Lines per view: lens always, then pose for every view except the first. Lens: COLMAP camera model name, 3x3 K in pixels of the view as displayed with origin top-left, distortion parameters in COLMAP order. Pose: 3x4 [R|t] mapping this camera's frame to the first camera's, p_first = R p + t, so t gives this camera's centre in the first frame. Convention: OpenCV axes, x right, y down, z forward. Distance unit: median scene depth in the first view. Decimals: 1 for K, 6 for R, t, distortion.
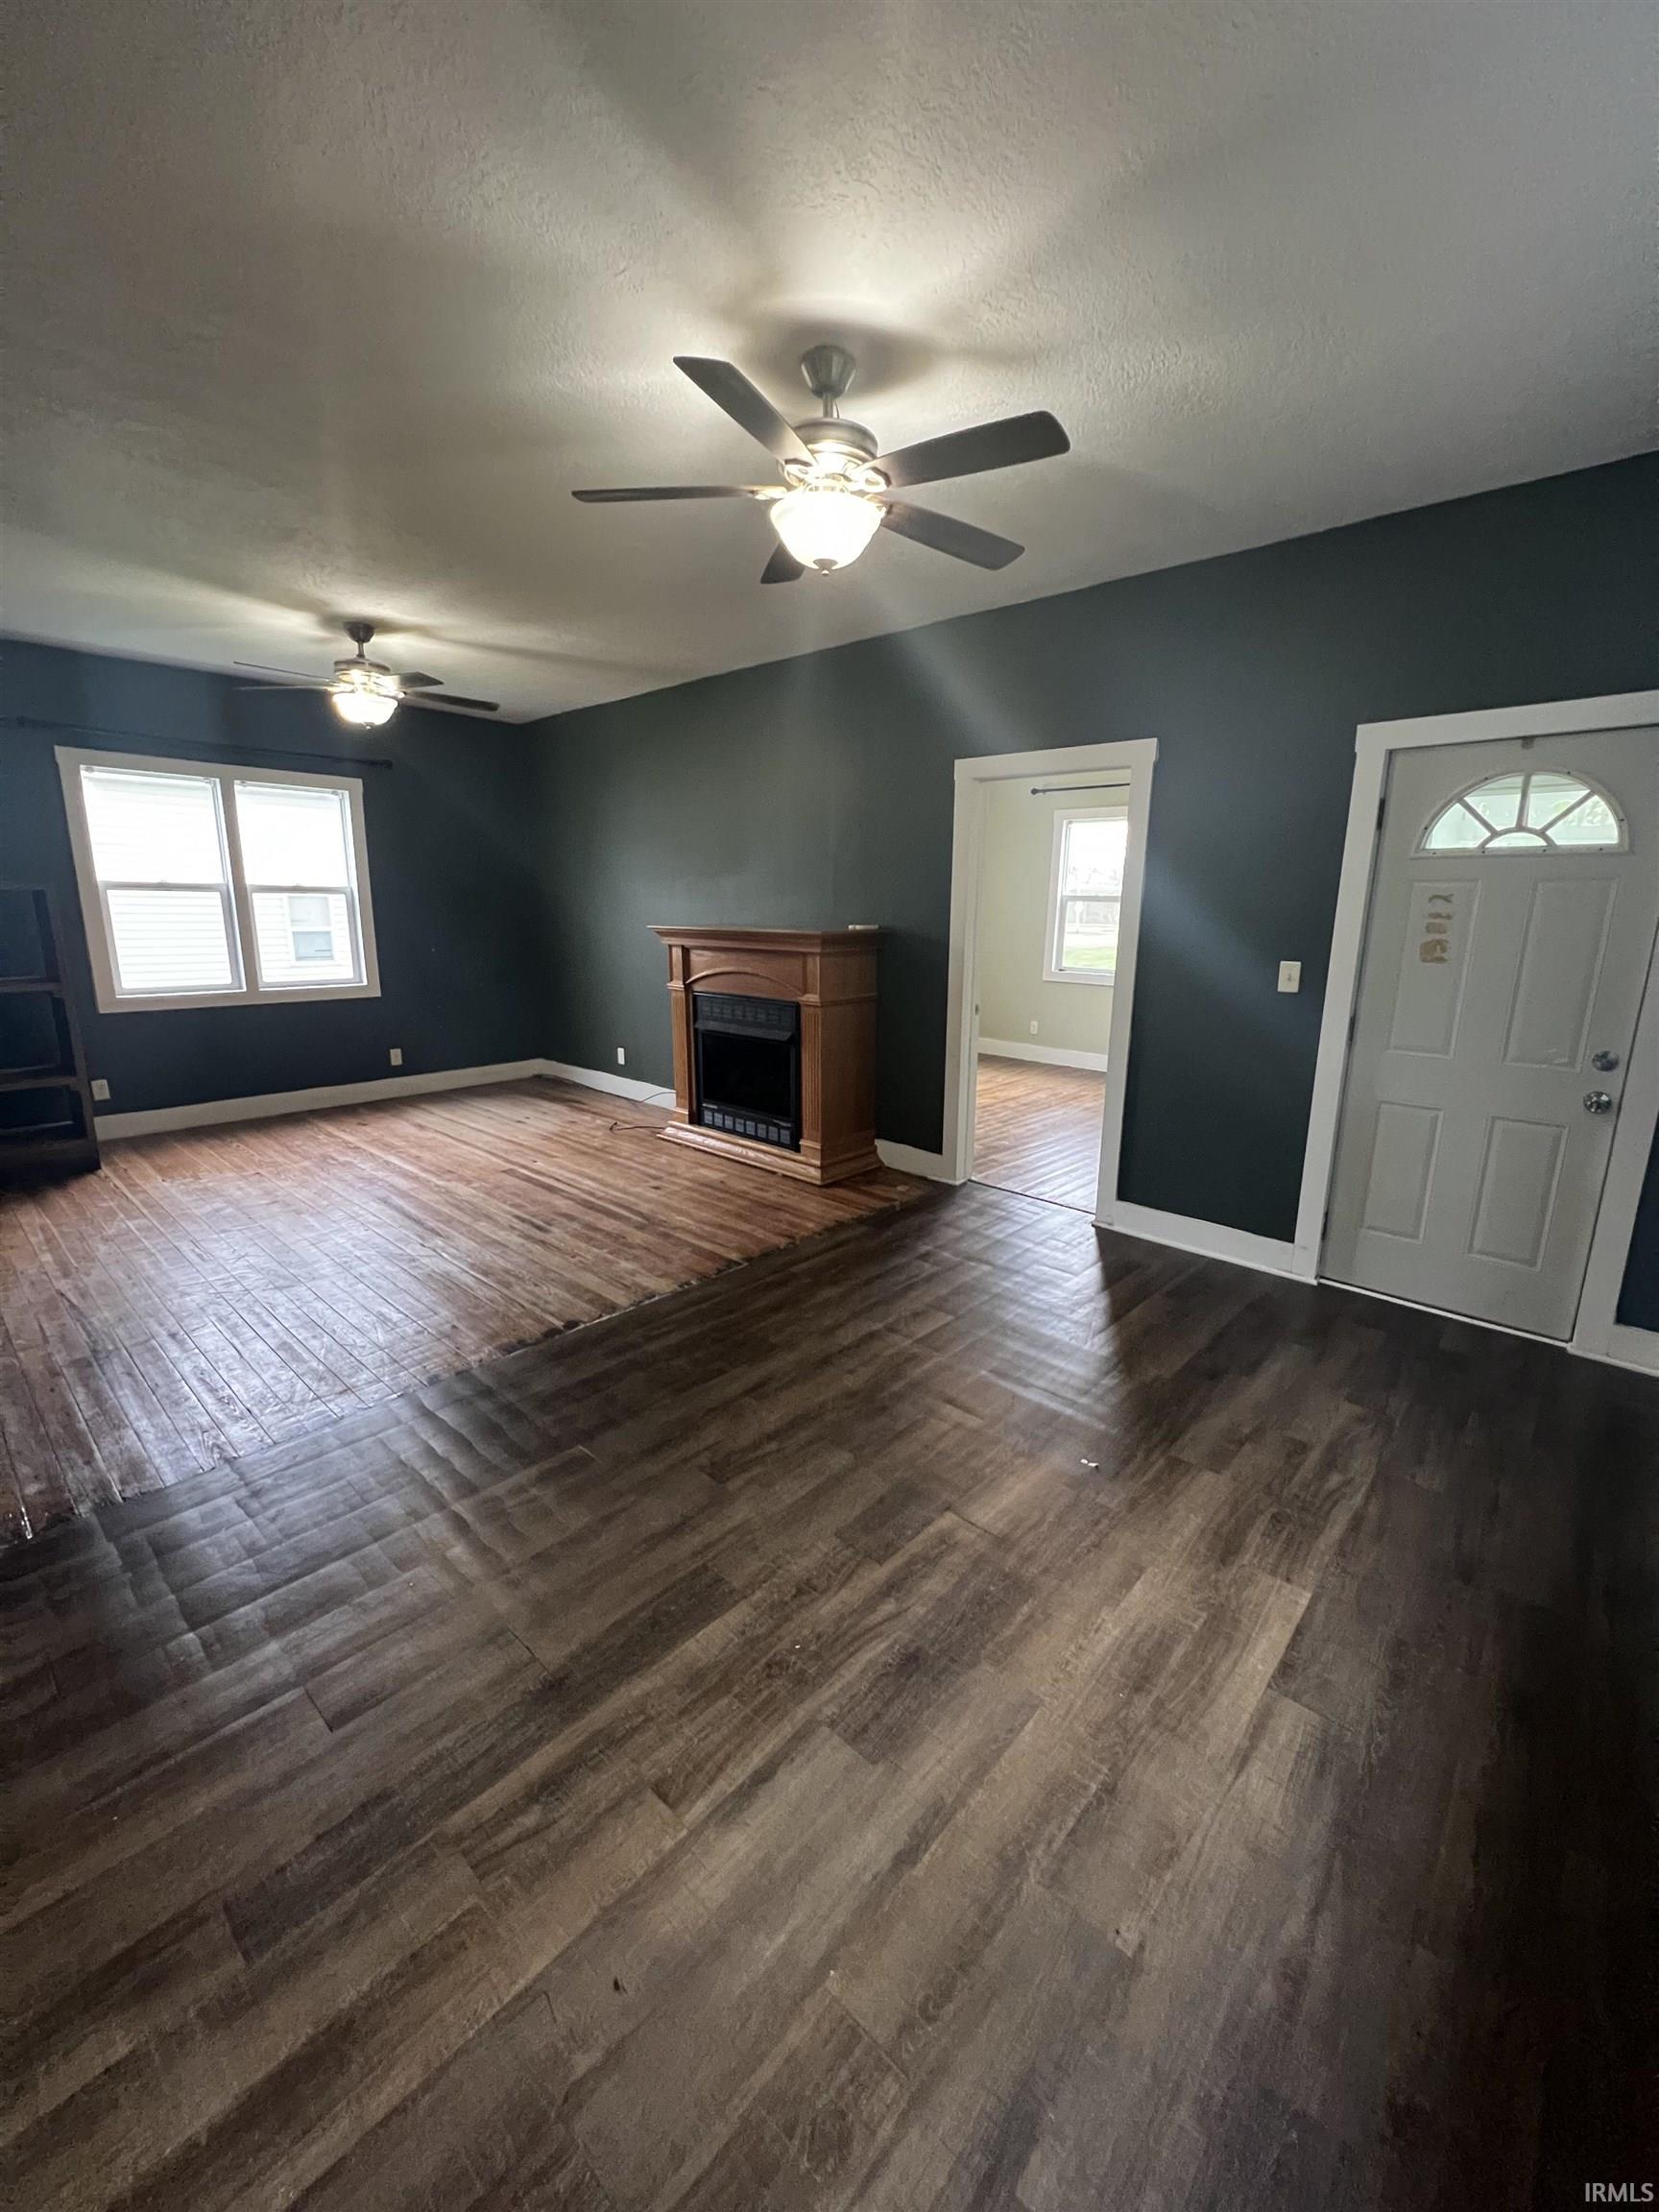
lens RADIAL K [[884.7, 0, 837.8], [0, 884.7, 1102.4], [0, 0, 1]] dist [-0.004299, 0.000789]
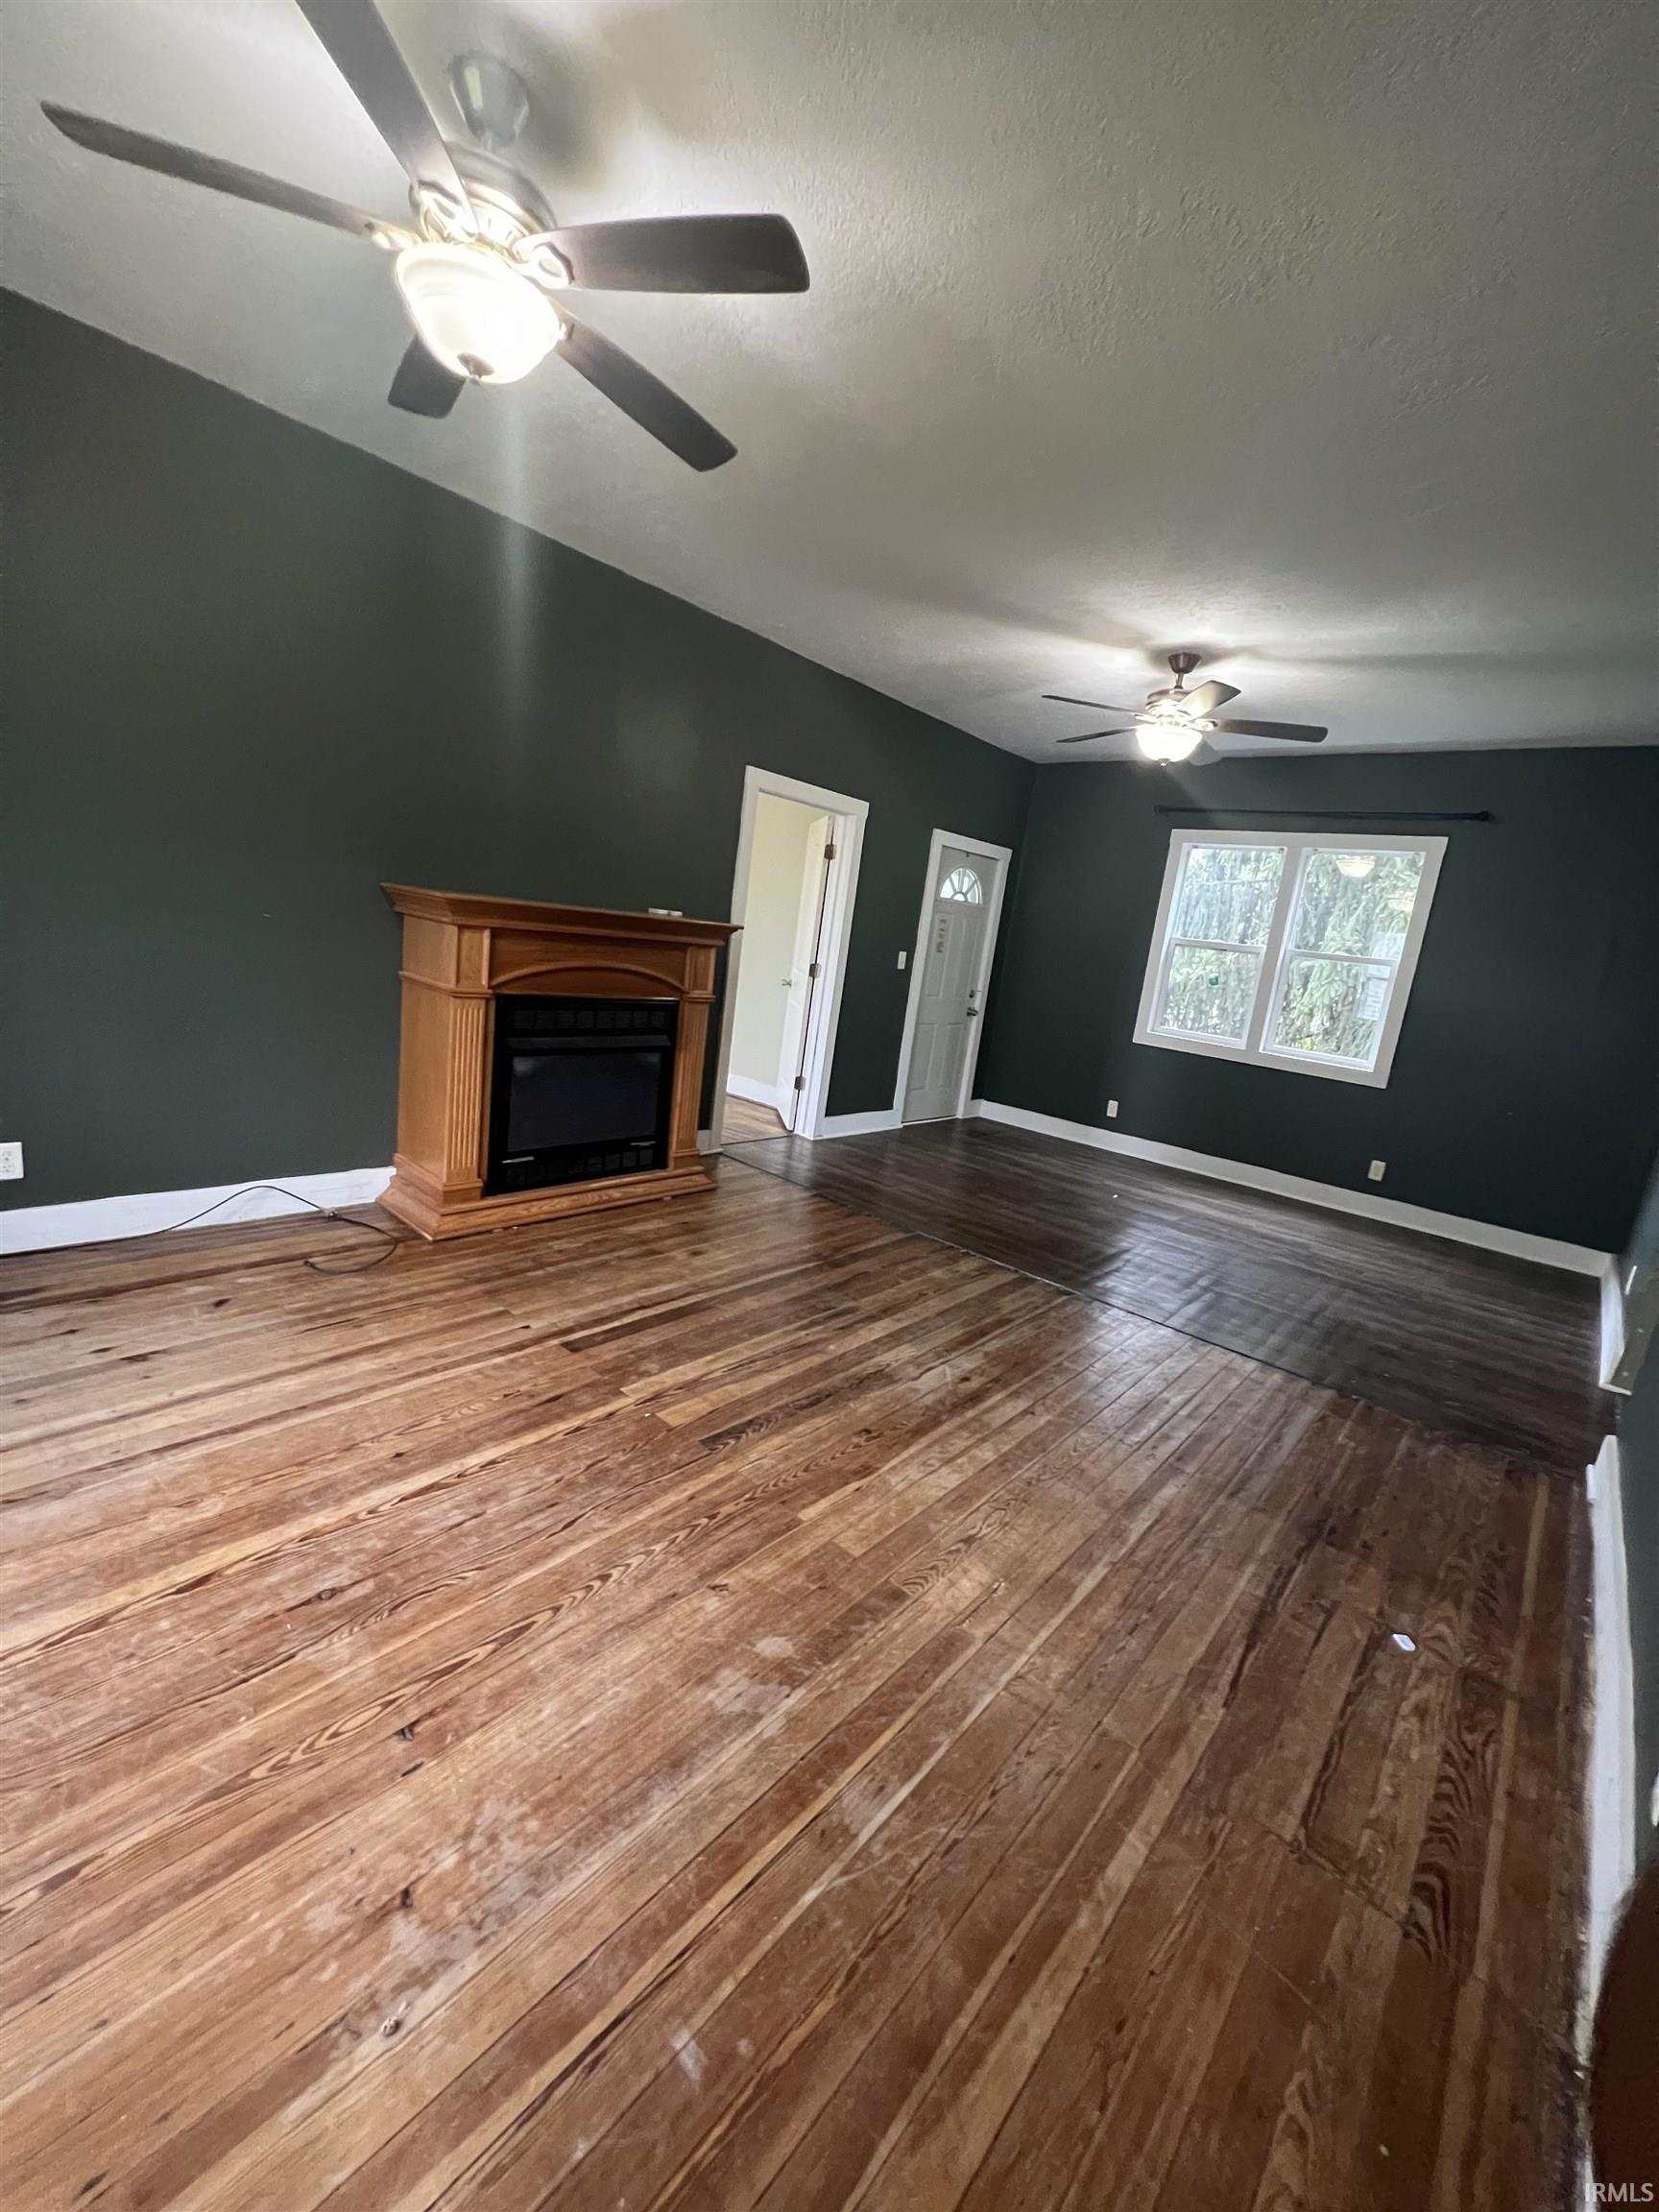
lens RADIAL K [[884.7, 0, 837.8], [0, 884.7, 1102.4], [0, 0, 1]] dist [-0.004299, 0.000789]
pose [[-0.018323, -0.211015, 0.977311, -1.262523], [0.096413, 0.972547, 0.211794, -0.251102], [-0.995173, 0.098106, 0.002525, 1.146291]]
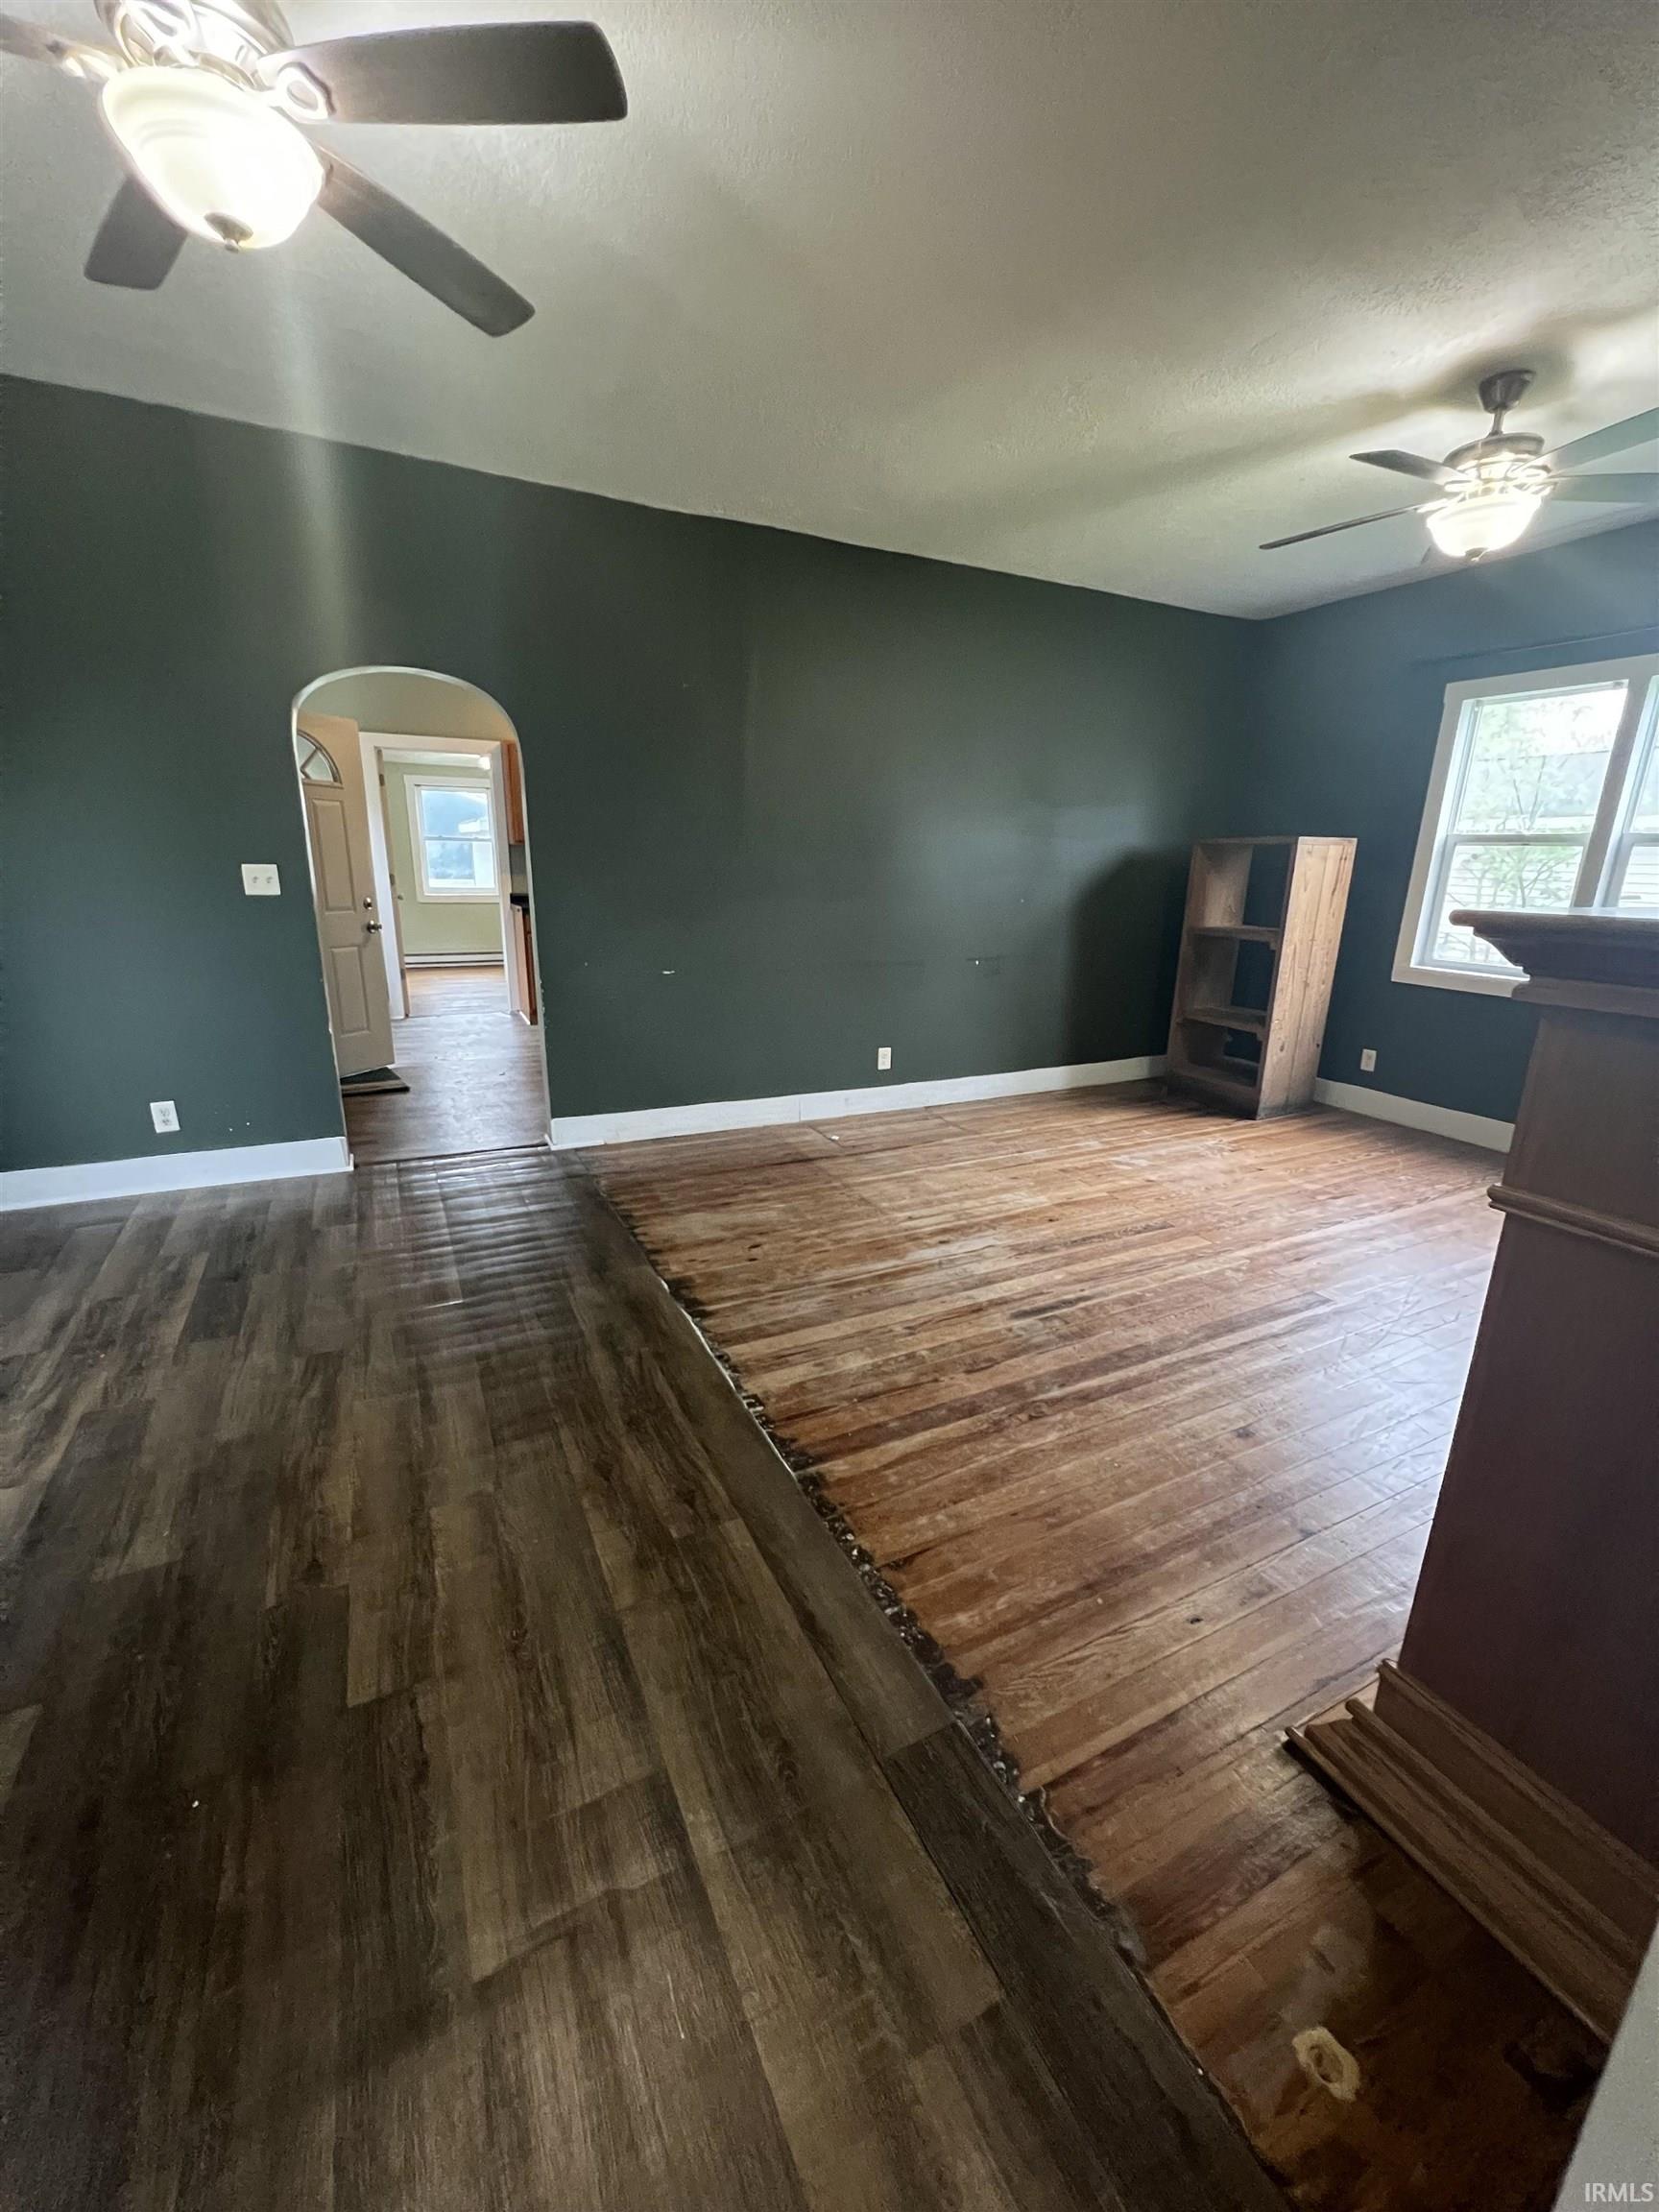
lens RADIAL K [[884.7, 0, 837.8], [0, 884.7, 1102.4], [0, 0, 1]] dist [-0.004299, 0.000789]
pose [[-0.357975, 0.231886, -0.904479, 0.353635], [-0.227705, 0.917747, 0.325409, -0.230320], [0.905541, 0.322443, -0.275728, 1.165012]]
